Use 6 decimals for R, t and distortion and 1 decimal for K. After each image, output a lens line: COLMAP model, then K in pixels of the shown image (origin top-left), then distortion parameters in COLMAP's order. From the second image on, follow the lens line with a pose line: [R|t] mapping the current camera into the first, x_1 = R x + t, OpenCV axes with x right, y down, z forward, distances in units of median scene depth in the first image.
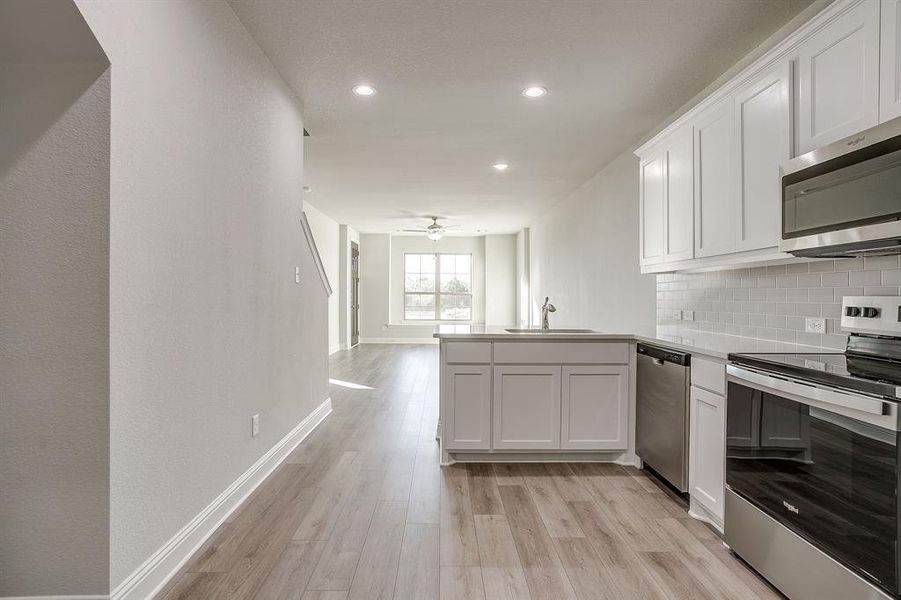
lens RADIAL K [[438.4, 0, 446.2], [0, 438.4, 299.5], [0, 0, 1]] dist [-0.033430, 0.001365]
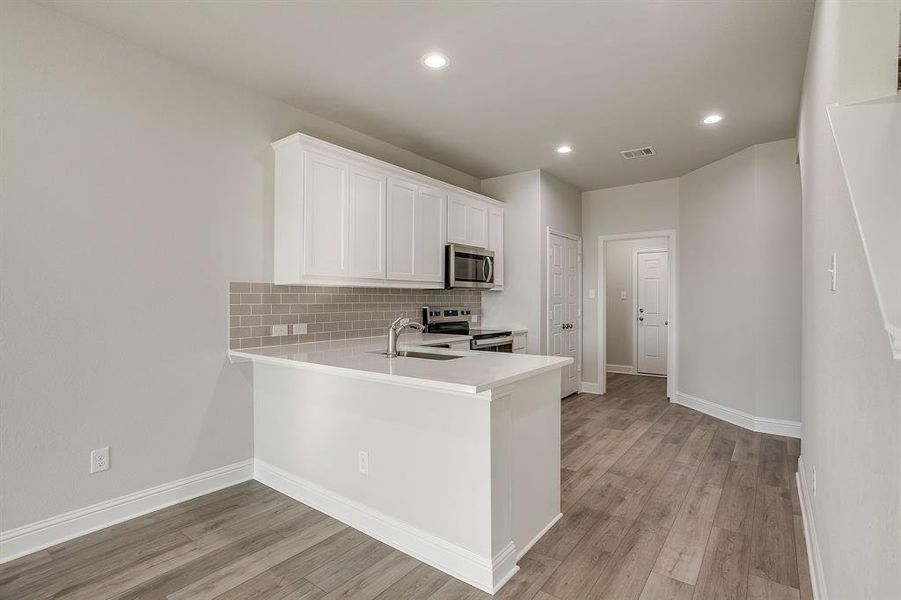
lens RADIAL K [[438.4, 0, 446.2], [0, 438.4, 299.5], [0, 0, 1]] dist [-0.033430, 0.001365]
pose [[-0.789304, 0.002241, 0.613998, -0.345736], [0.005450, 0.999980, 0.003356, -0.034764], [-0.613978, 0.005996, -0.789300, 1.782203]]
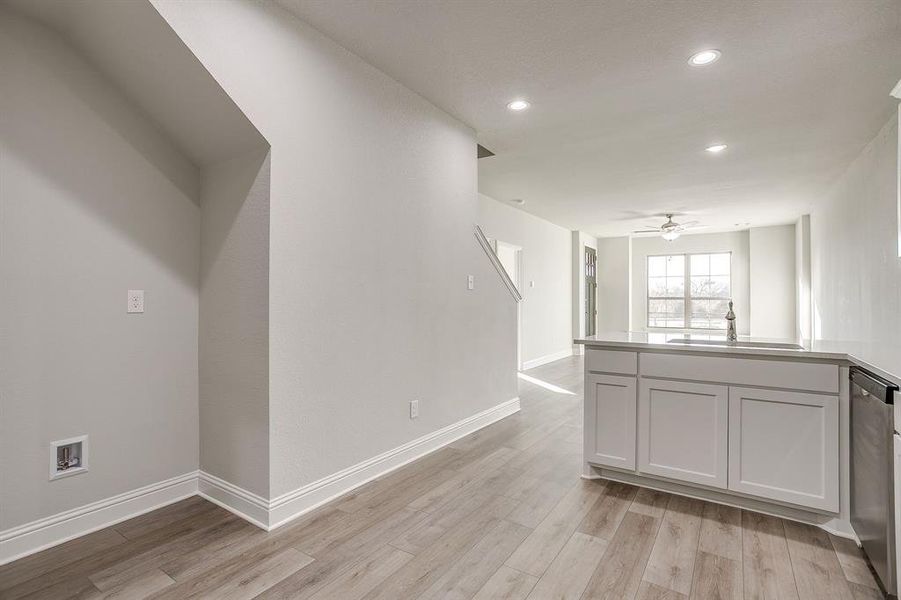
lens RADIAL K [[432.9, 0, 453.3], [0, 432.9, 299.1], [0, 0, 1]] dist [-0.063062, 0.035031]
pose [[0.828895, -0.003956, -0.559390, 0.279738], [-0.004271, 0.999901, -0.013401, 0.002540], [0.559387, 0.013497, 0.828796, 0.060507]]
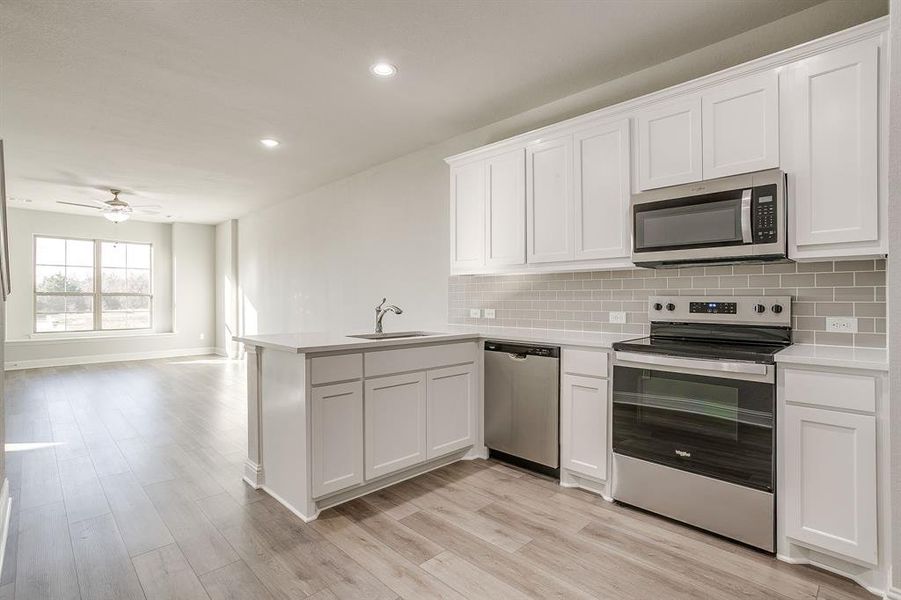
lens RADIAL K [[432.9, 0, 453.3], [0, 432.9, 299.1], [0, 0, 1]] dist [-0.063062, 0.035031]
pose [[0.715572, -0.006426, 0.698509, -0.340329], [0.008800, 0.999961, 0.000185, -0.002339], [-0.698484, 0.006015, 0.715601, 0.296813]]
